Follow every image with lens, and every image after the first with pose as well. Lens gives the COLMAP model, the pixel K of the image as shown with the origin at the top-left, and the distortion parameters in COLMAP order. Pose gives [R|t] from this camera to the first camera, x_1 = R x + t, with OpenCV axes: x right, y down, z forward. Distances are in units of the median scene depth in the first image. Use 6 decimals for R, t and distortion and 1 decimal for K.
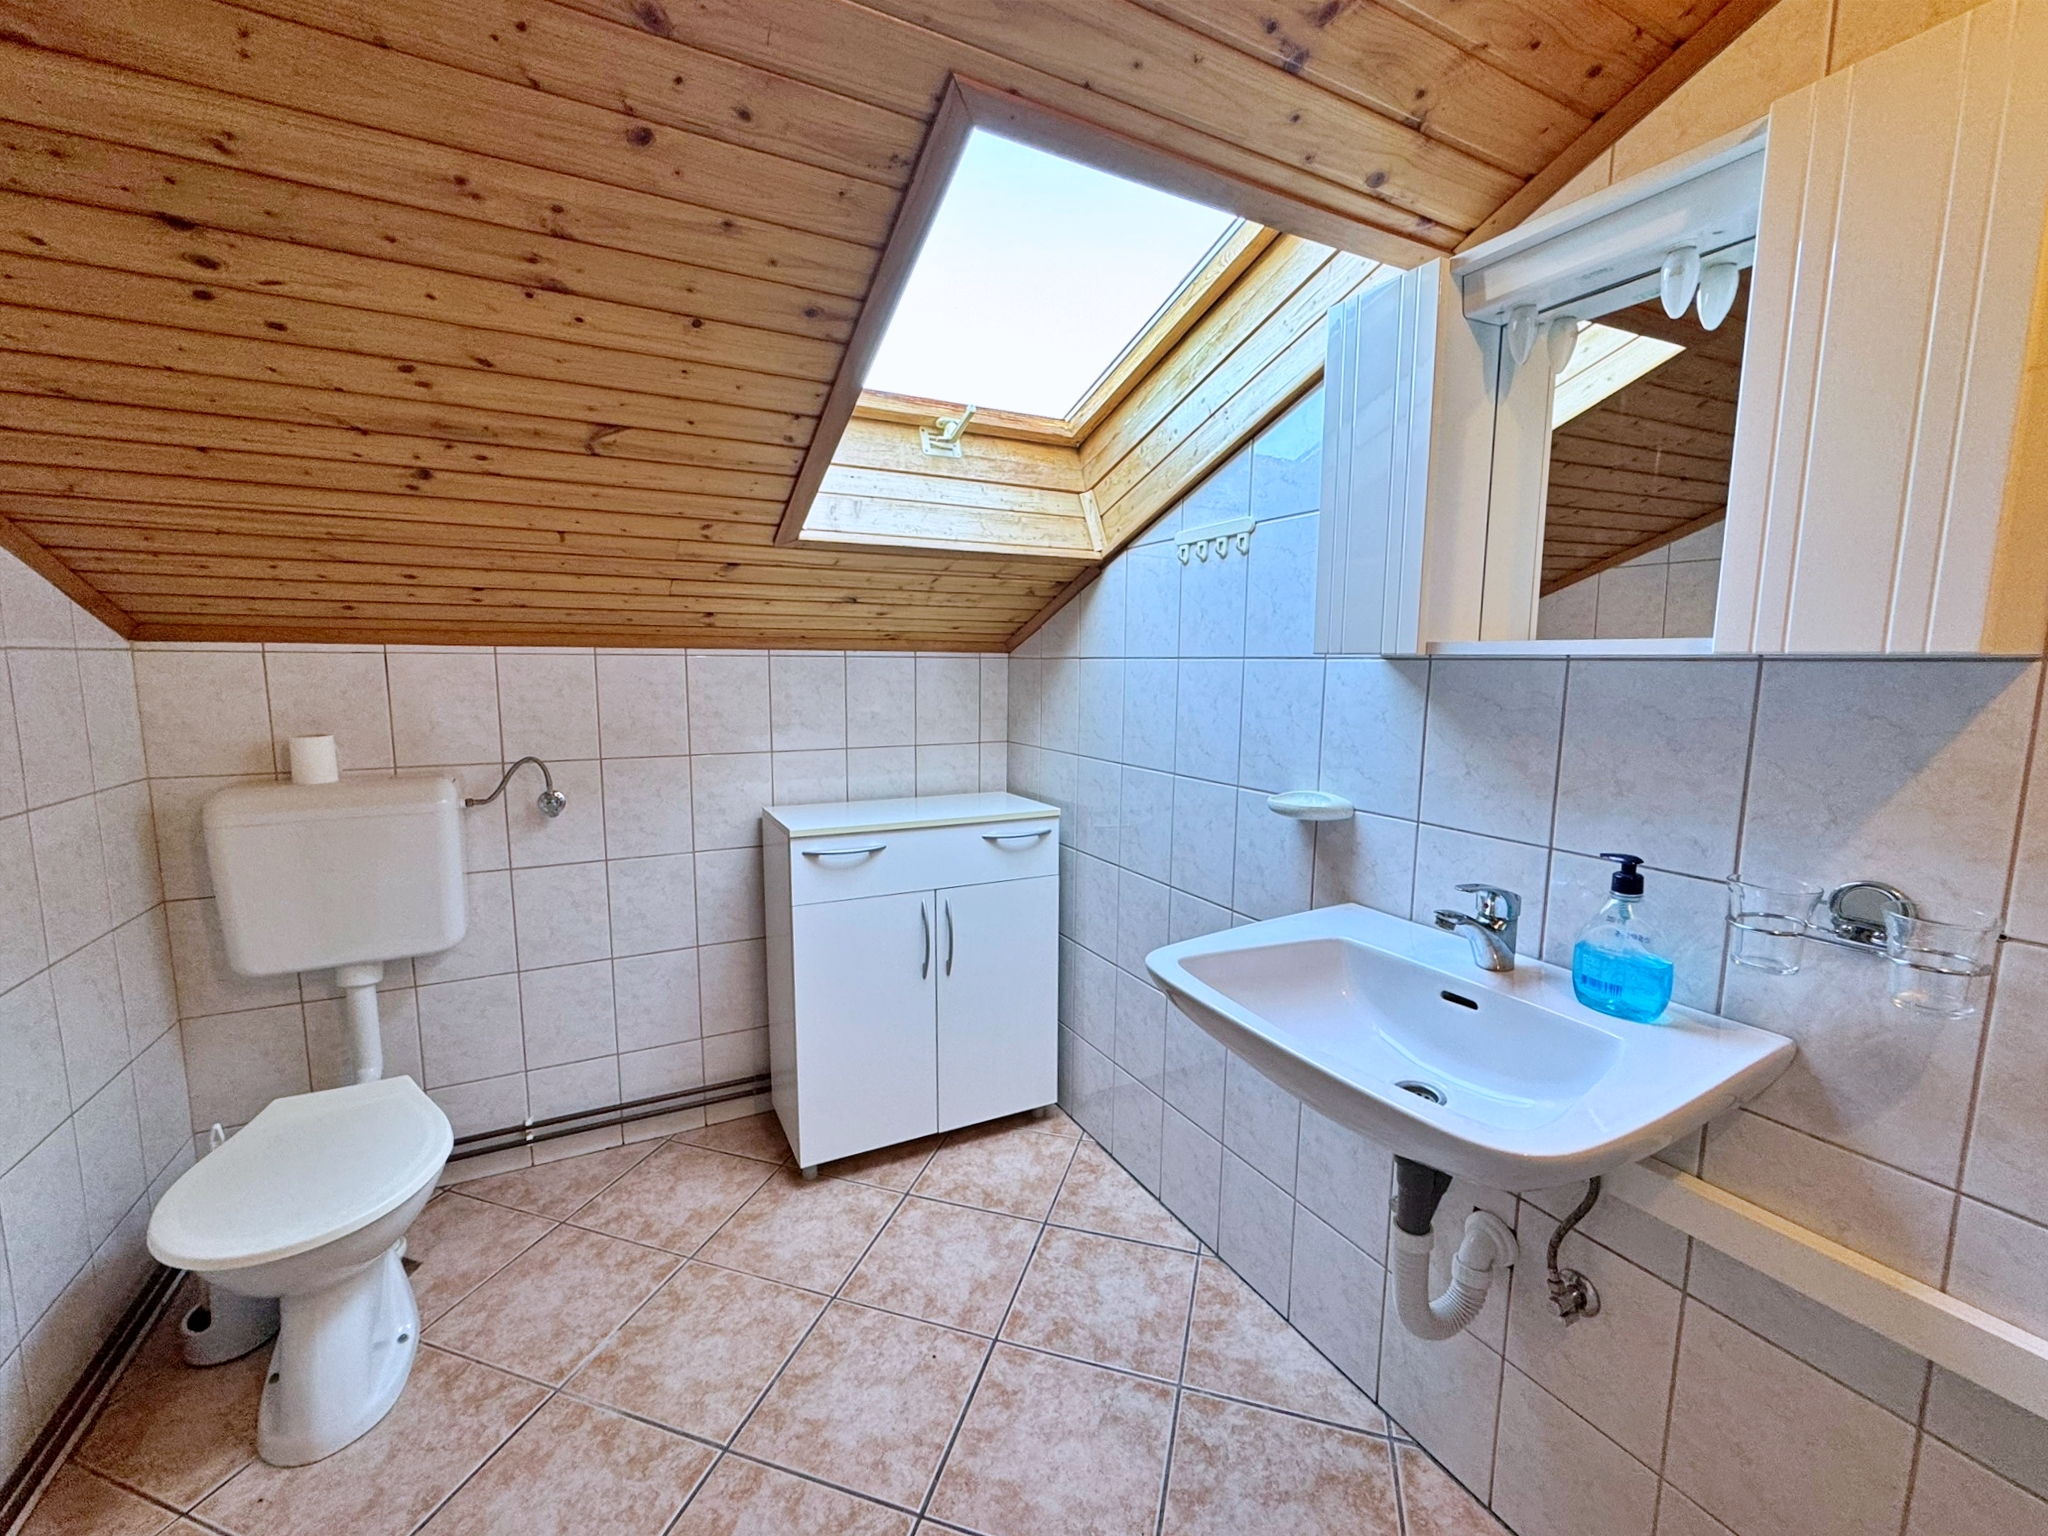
lens RADIAL K [[840.3, 0, 1016.3], [0, 840.3, 769.2], [0, 0, 1]] dist [-0.001550, -0.000030]
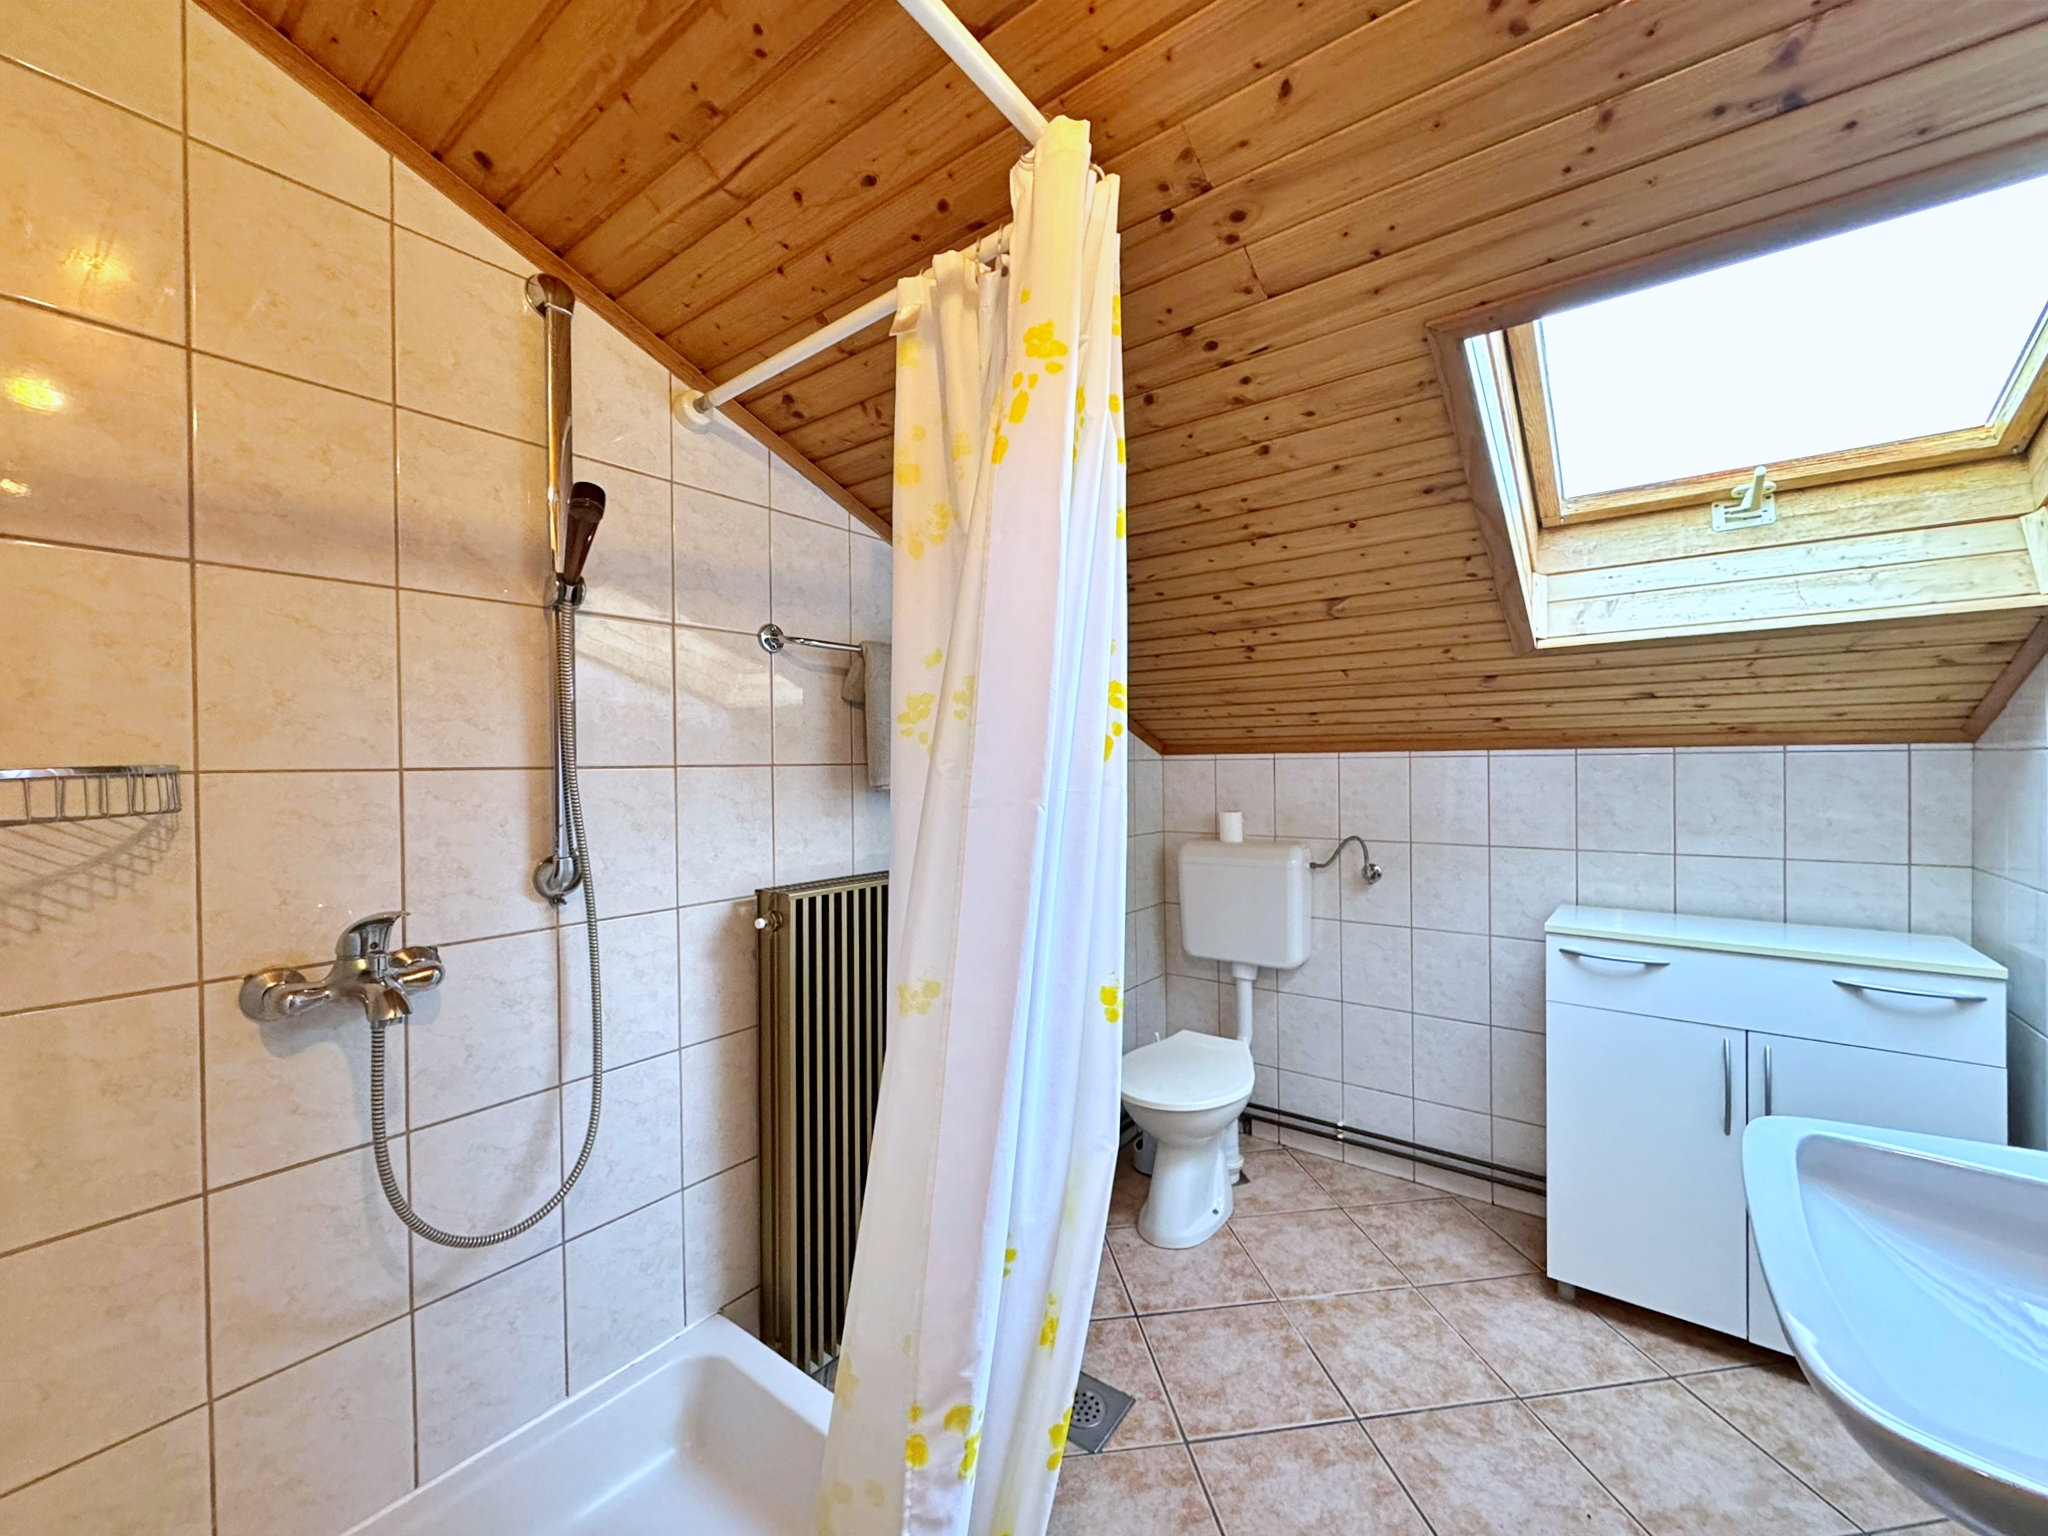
lens RADIAL K [[832.5, 0, 1025.2], [0, 832.5, 770.0], [0, 0, 1]] dist [-0.002380, -0.000072]
pose [[0.420866, -0.003912, -0.907114, 0.409099], [-0.099863, 0.993713, -0.050618, 0.000132], [0.901609, 0.111891, 0.417829, -0.017904]]
